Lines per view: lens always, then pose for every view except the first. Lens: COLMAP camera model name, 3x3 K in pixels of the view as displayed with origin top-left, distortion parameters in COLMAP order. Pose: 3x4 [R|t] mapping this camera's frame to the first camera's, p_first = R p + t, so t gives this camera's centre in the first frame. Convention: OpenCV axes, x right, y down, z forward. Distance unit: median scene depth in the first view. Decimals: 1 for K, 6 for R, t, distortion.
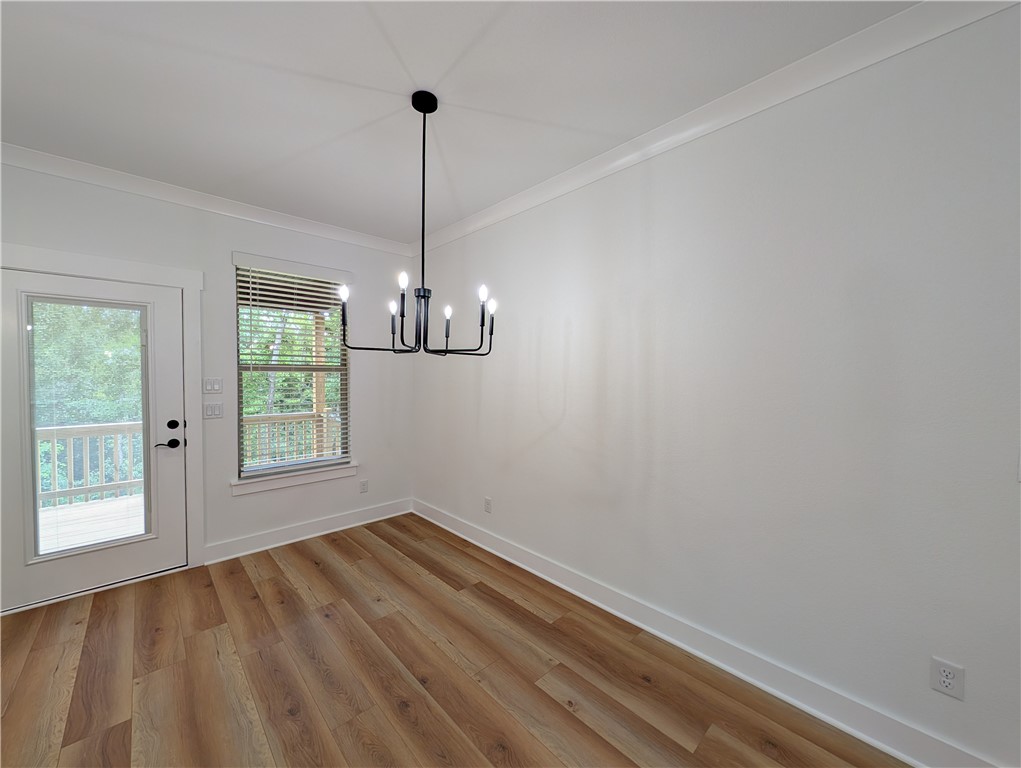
lens RADIAL K [[392.6, 0, 507.9], [0, 392.6, 381.9], [0, 0, 1]] dist [-0.000111, 0.000074]
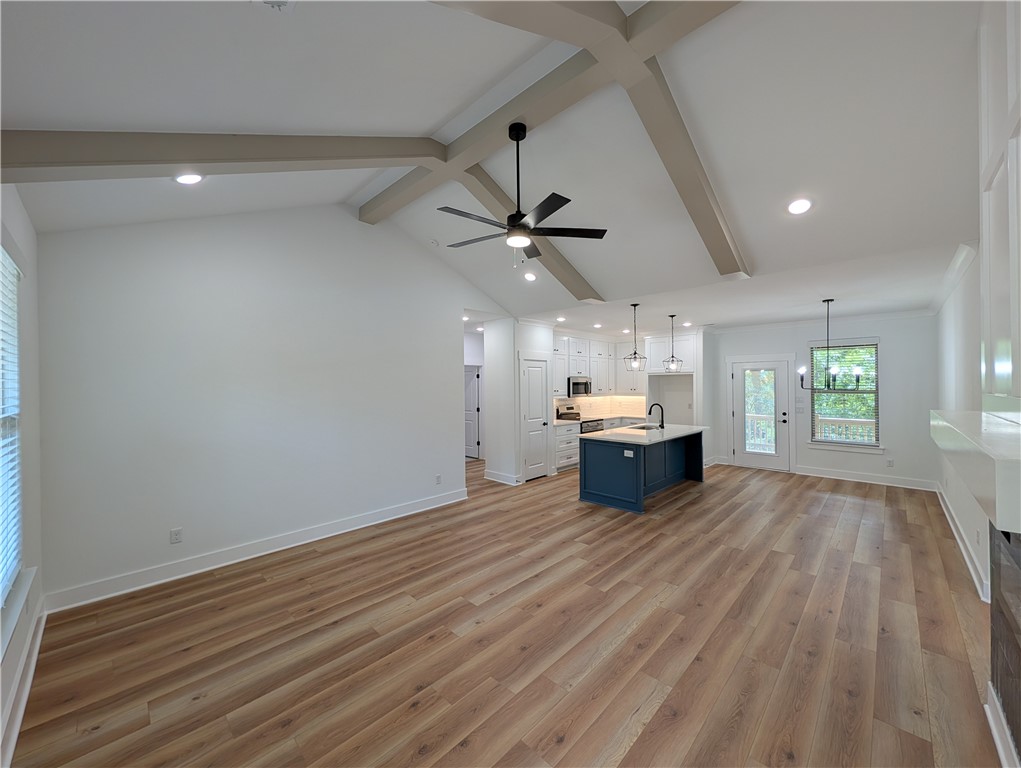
lens RADIAL K [[392.6, 0, 508.5], [0, 392.6, 383.9], [0, 0, 1]] dist [-0.000111, 0.000074]
pose [[0.045310, -0.008326, -0.998938, 1.747982], [-0.014656, 0.999852, -0.008999, -0.041388], [0.998865, 0.015048, 0.045181, -0.988253]]
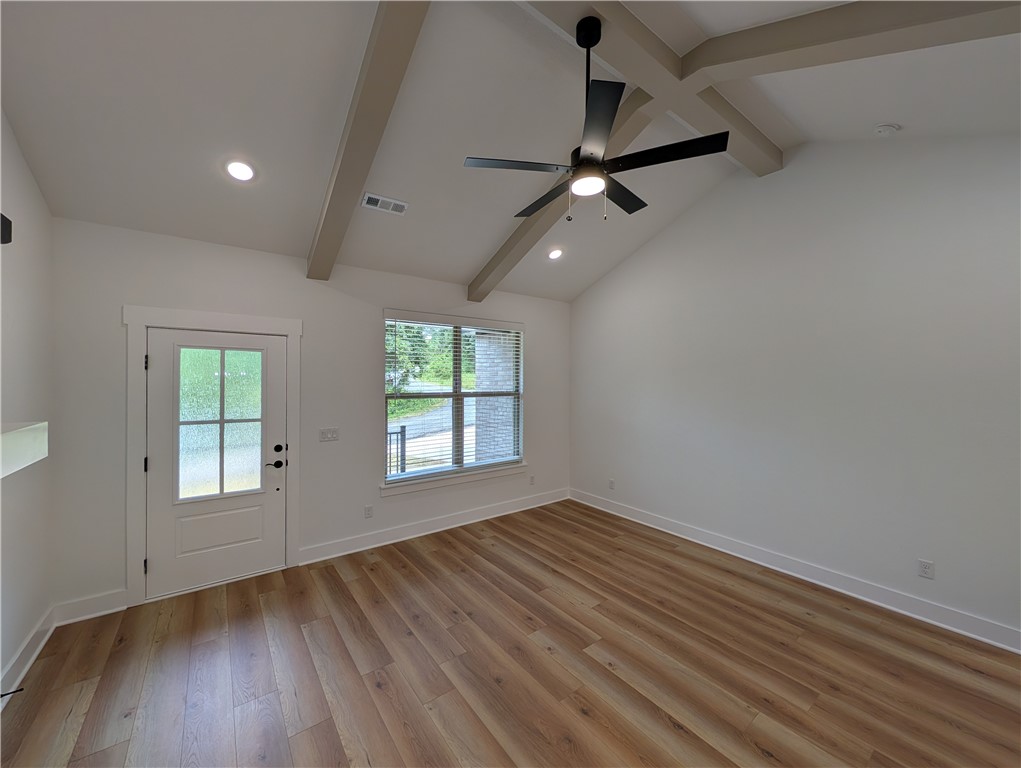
lens RADIAL K [[392.6, 0, 506.4], [0, 392.6, 382.0], [0, 0, 1]] dist [-0.000111, 0.000074]
pose [[-0.993565, -0.017350, 0.111925, 0.717049], [-0.013975, 0.999426, 0.030873, -0.080448], [-0.112396, 0.029111, -0.993237, -0.097362]]
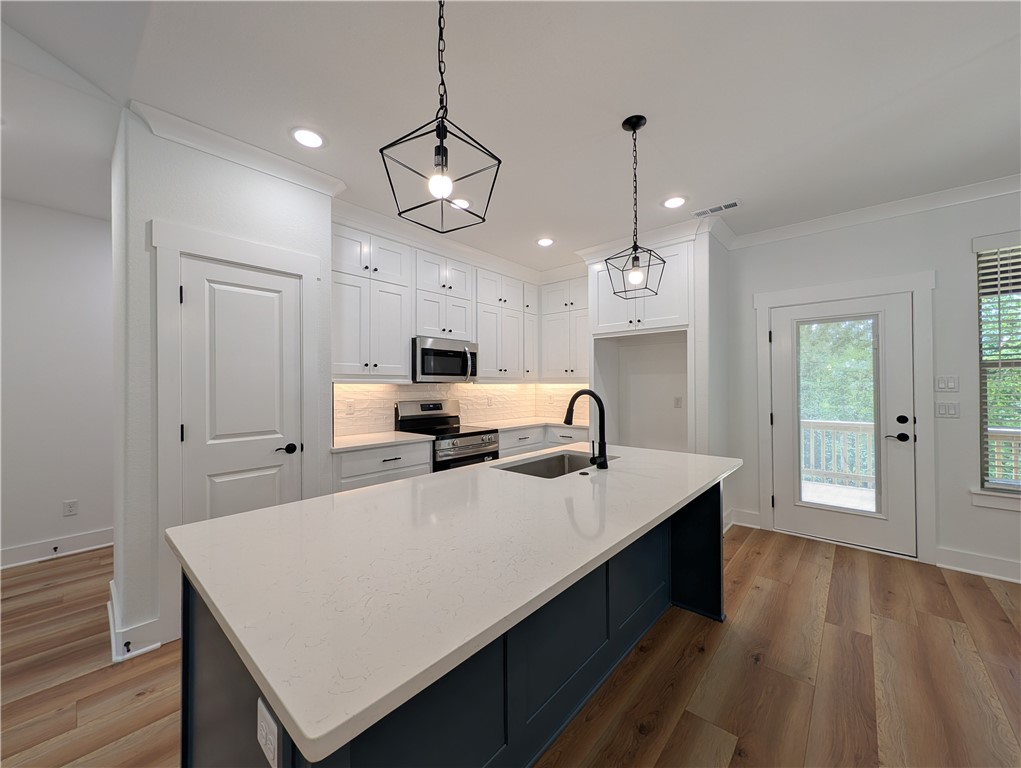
lens RADIAL K [[392.6, 0, 507.8], [0, 392.6, 382.4], [0, 0, 1]] dist [-0.000111, 0.000074]
pose [[0.088460, -0.013919, -0.995982, 0.134992], [-0.016819, 0.999739, -0.015466, 0.044313], [0.995938, 0.018120, 0.088203, -0.188841]]
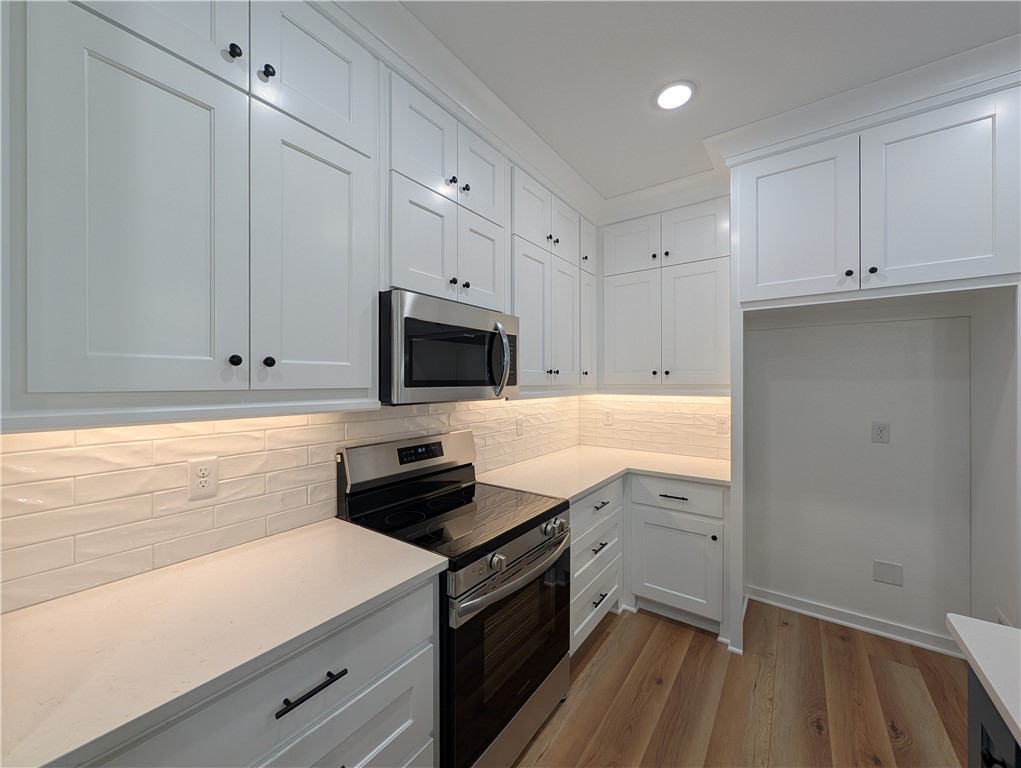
lens RADIAL K [[392.6, 0, 507.1], [0, 392.6, 381.2], [0, 0, 1]] dist [-0.000111, 0.000074]
pose [[0.178999, -0.007428, -0.983821, -0.682263], [-0.016815, 0.999802, -0.010608, -0.000928], [0.983706, 0.018442, 0.178838, -0.322830]]
